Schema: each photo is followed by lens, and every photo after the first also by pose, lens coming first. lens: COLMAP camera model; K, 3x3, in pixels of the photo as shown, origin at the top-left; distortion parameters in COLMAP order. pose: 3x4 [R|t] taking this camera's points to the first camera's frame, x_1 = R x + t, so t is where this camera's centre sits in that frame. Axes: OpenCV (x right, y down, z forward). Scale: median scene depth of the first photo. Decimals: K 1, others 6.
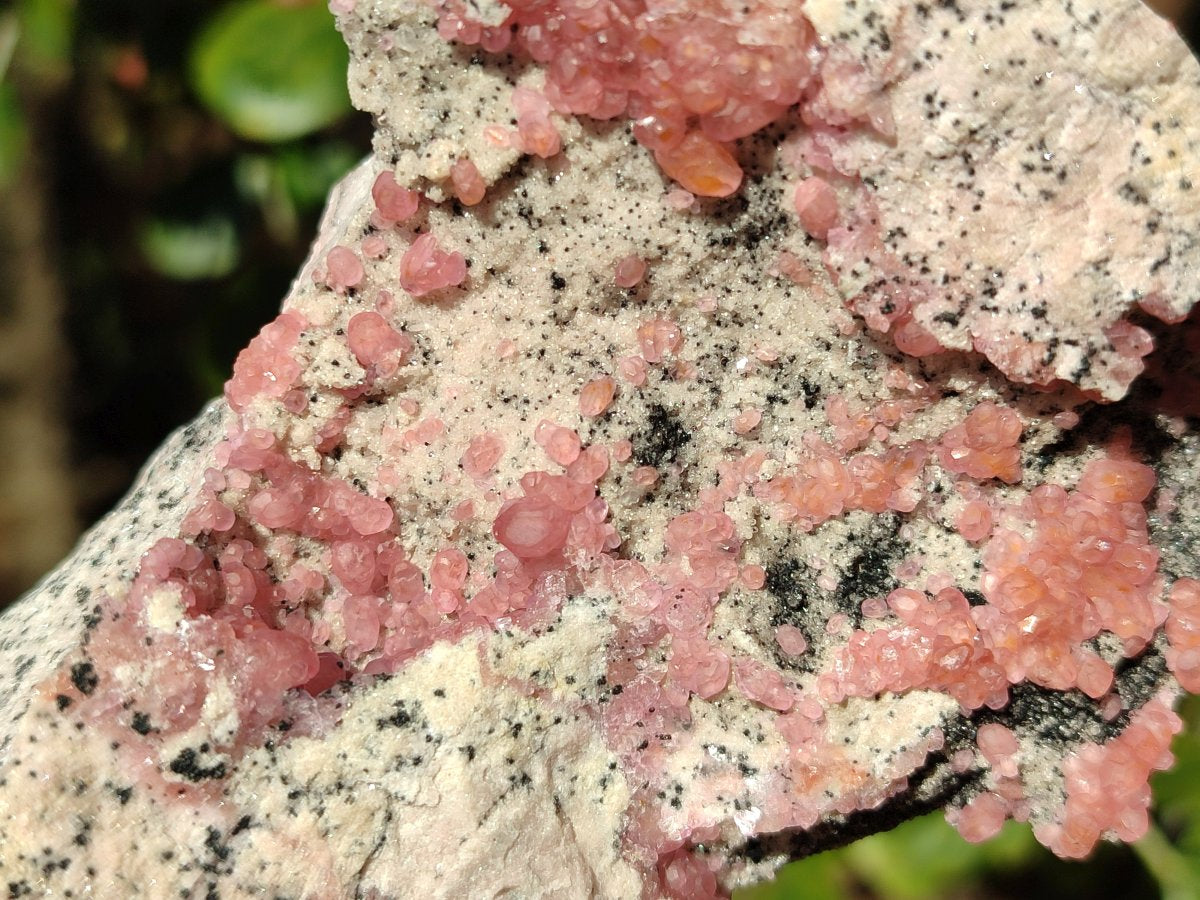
lens RADIAL K [[1874.8, 0, 589.0], [0, 1874.8, 451.7], [0, 0, 1]] dist [0.308252, -2.432625]
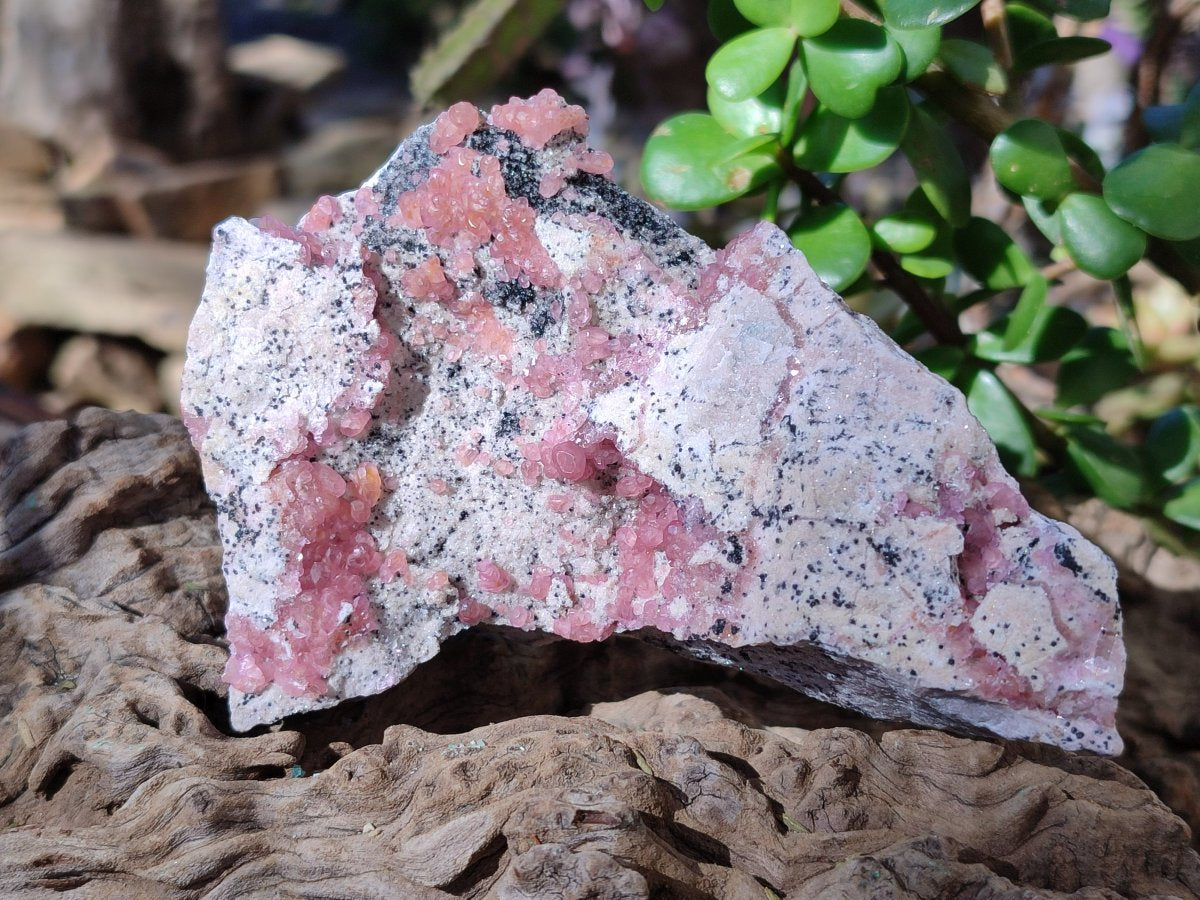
lens RADIAL K [[1822.1, 0, 600.0], [0, 1822.1, 450.0], [0, 0, 1]] dist [0.369741, -2.850874]
pose [[-0.489711, -0.855250, 0.169498, -0.360402], [0.785510, -0.517143, -0.339908, 0.720659], [0.378361, -0.033314, 0.925058, -0.702871]]
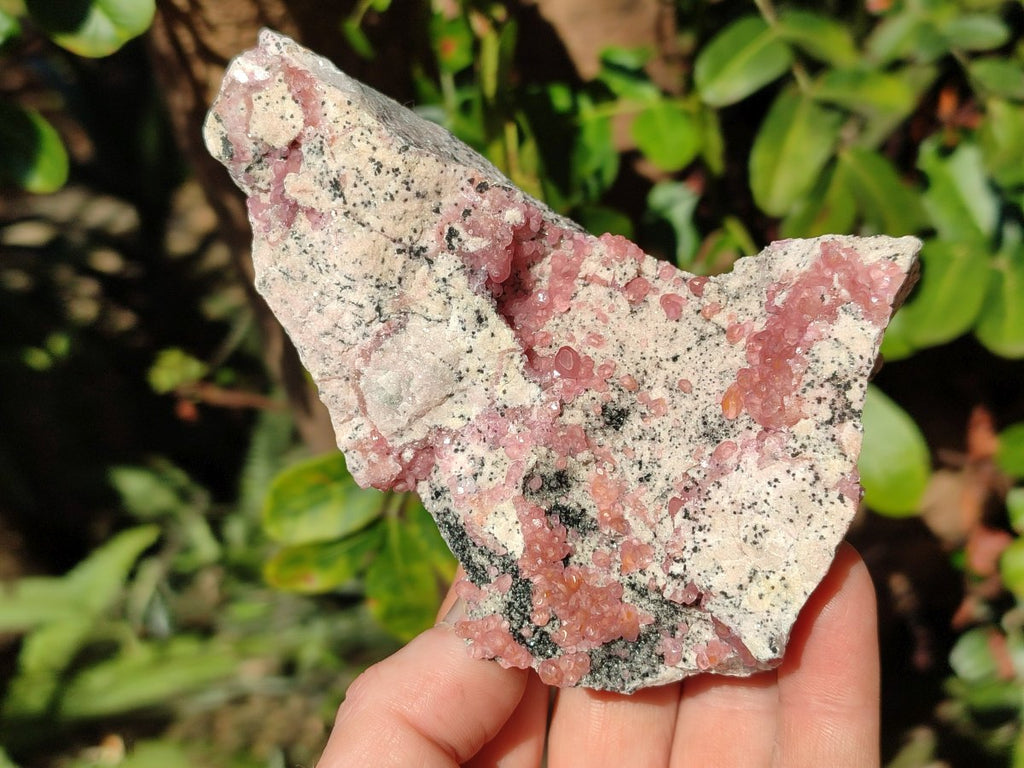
lens RADIAL K [[1501.8, 0, 493.6], [0, 1501.8, 379.9], [0, 0, 1]] dist [0.326257, -2.530795]
pose [[0.137375, 0.961940, -0.236220, 0.434338], [-0.988362, 0.148852, 0.031373, 0.079339], [0.065341, 0.229161, 0.971193, -0.840171]]
